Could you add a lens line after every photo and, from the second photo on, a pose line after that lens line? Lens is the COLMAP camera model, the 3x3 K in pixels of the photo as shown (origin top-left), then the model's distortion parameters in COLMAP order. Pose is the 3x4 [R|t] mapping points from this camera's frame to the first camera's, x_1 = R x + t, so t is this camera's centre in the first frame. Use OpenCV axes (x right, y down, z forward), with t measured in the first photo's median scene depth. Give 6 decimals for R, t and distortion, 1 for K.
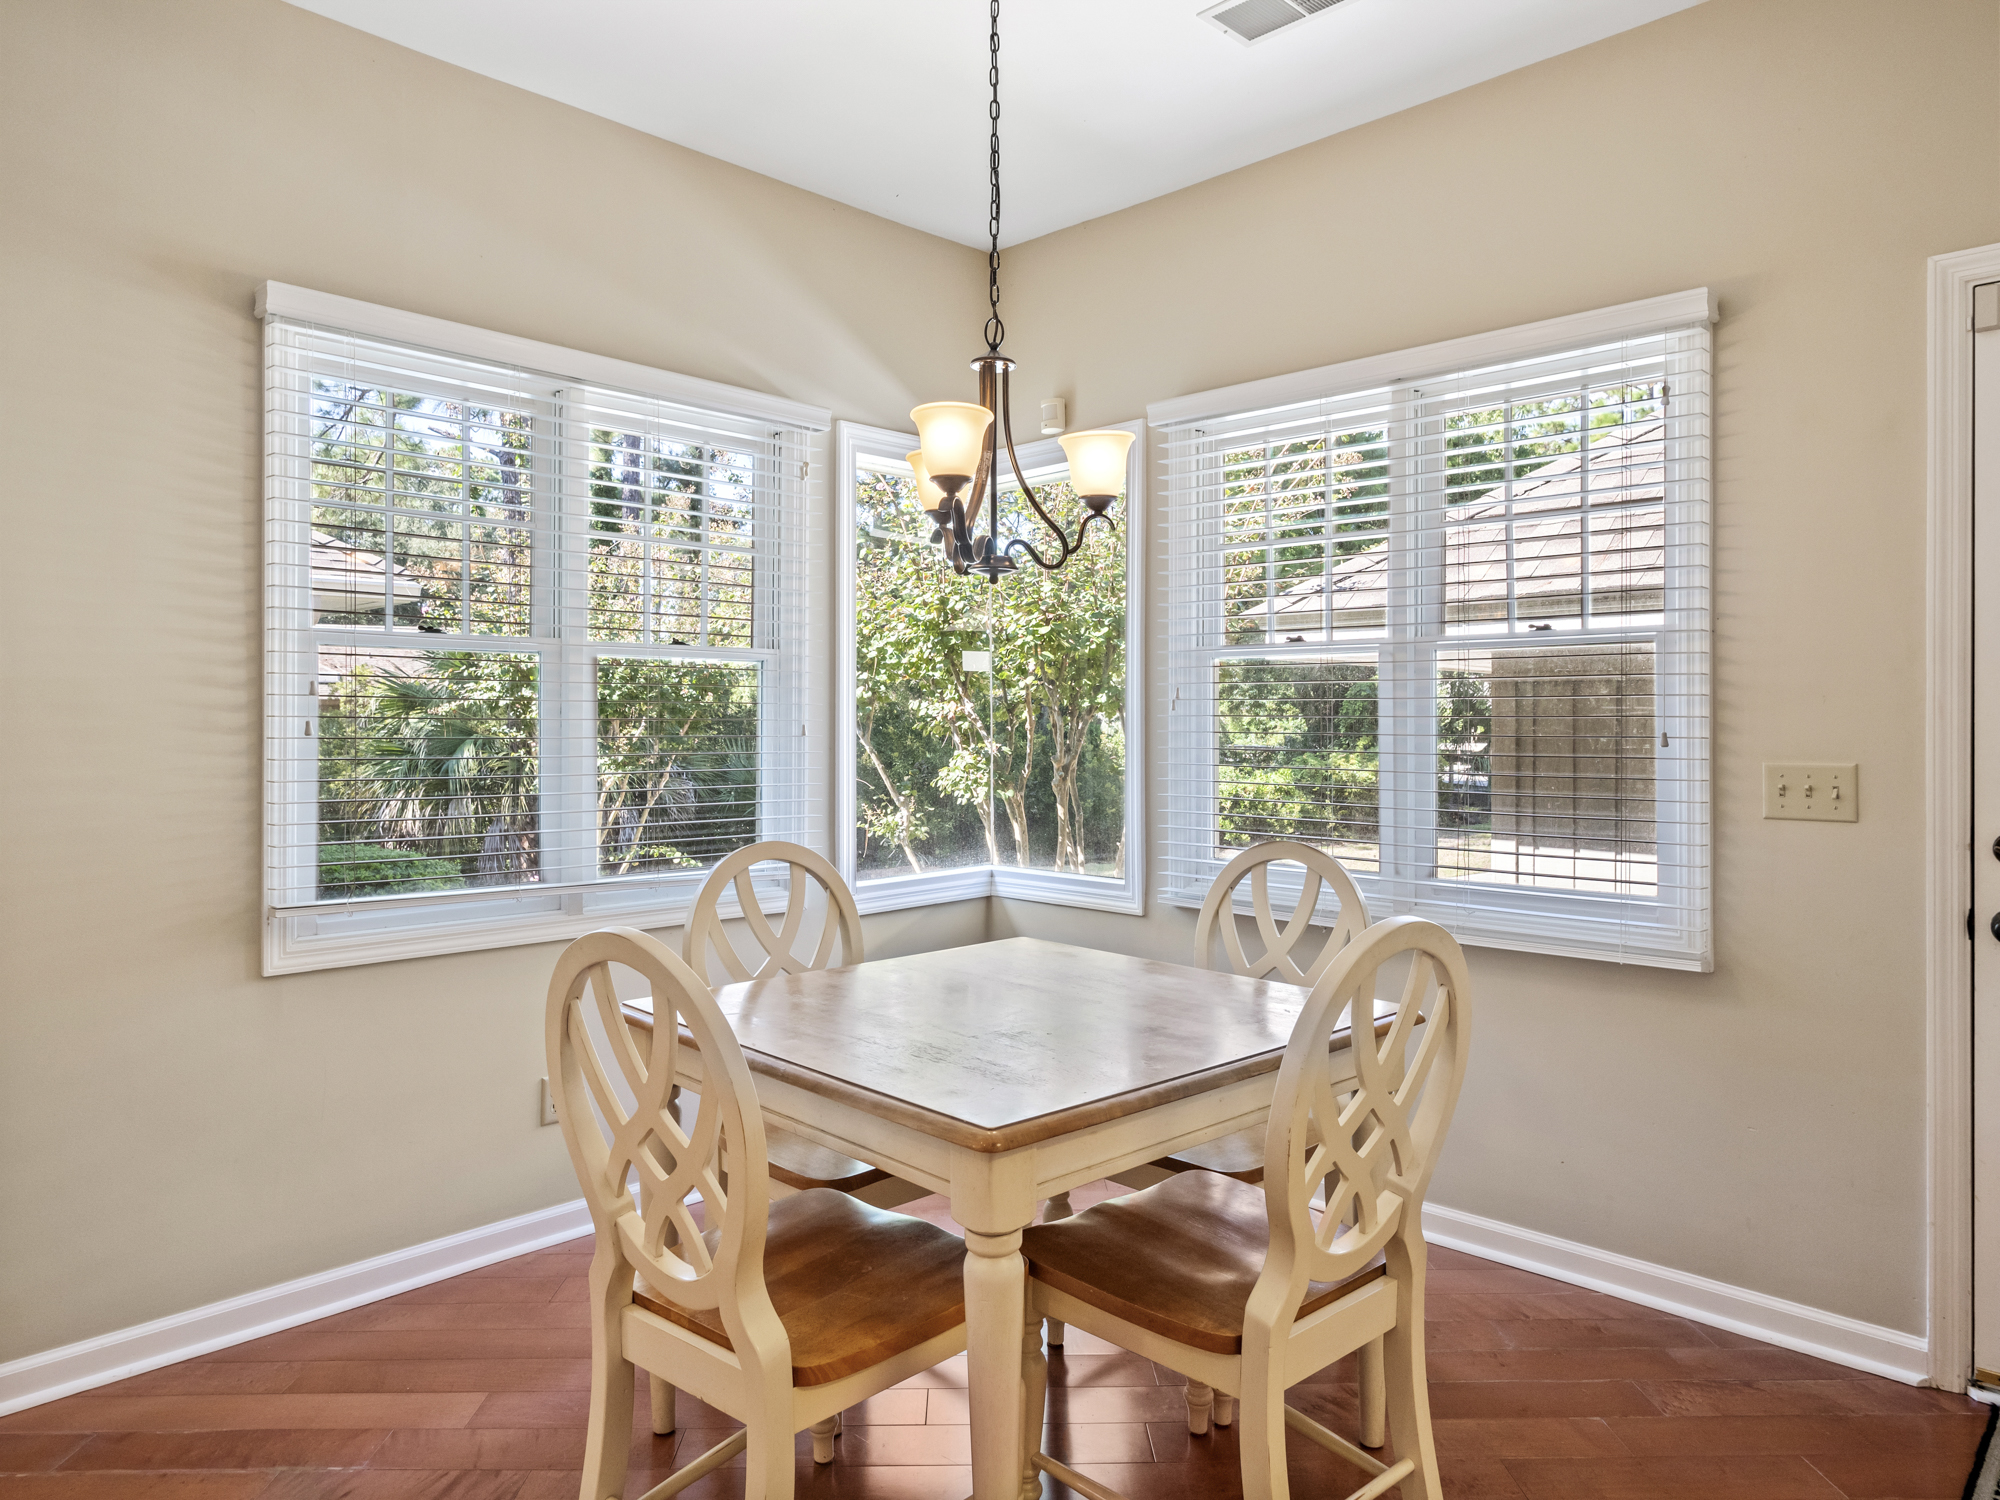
lens RADIAL K [[1281.8, 0, 1000.0], [0, 1281.8, 750.0], [0, 0, 1]] dist [0.000043, -0.000034]
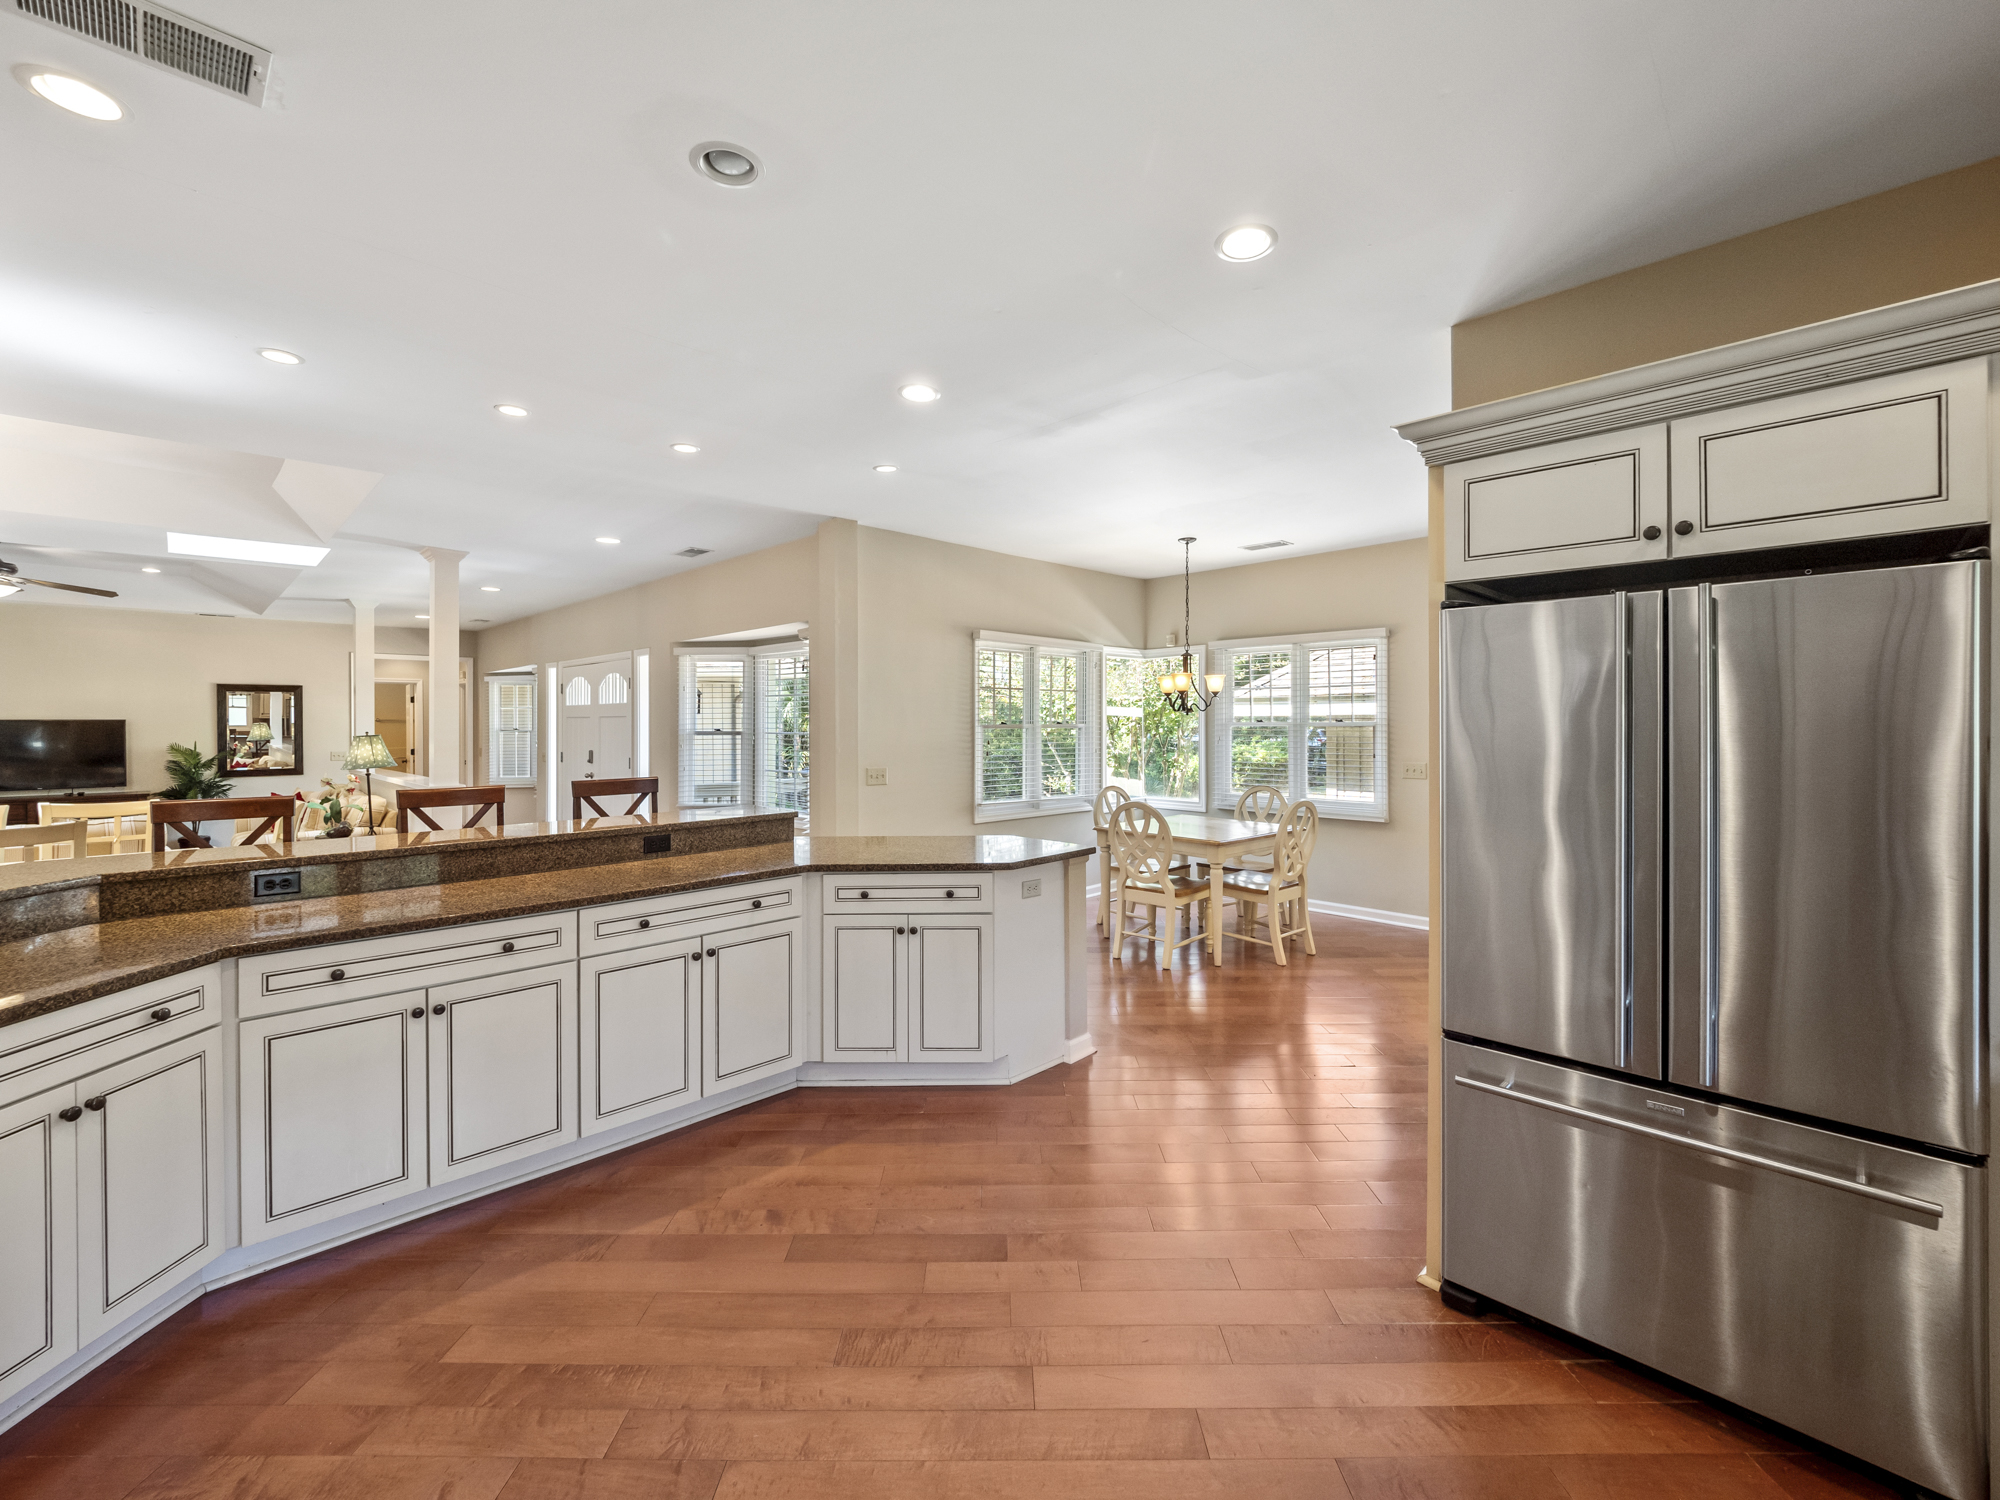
lens RADIAL K [[861.7, 0, 996.7], [0, 861.7, 716.9], [0, 0, 1]] dist [0.000434, 0.000328]
pose [[0.999741, -0.003159, -0.022550, -0.458434], [0.002700, 0.999789, -0.020350, -0.069303], [0.022609, 0.020284, 0.999539, -1.369580]]
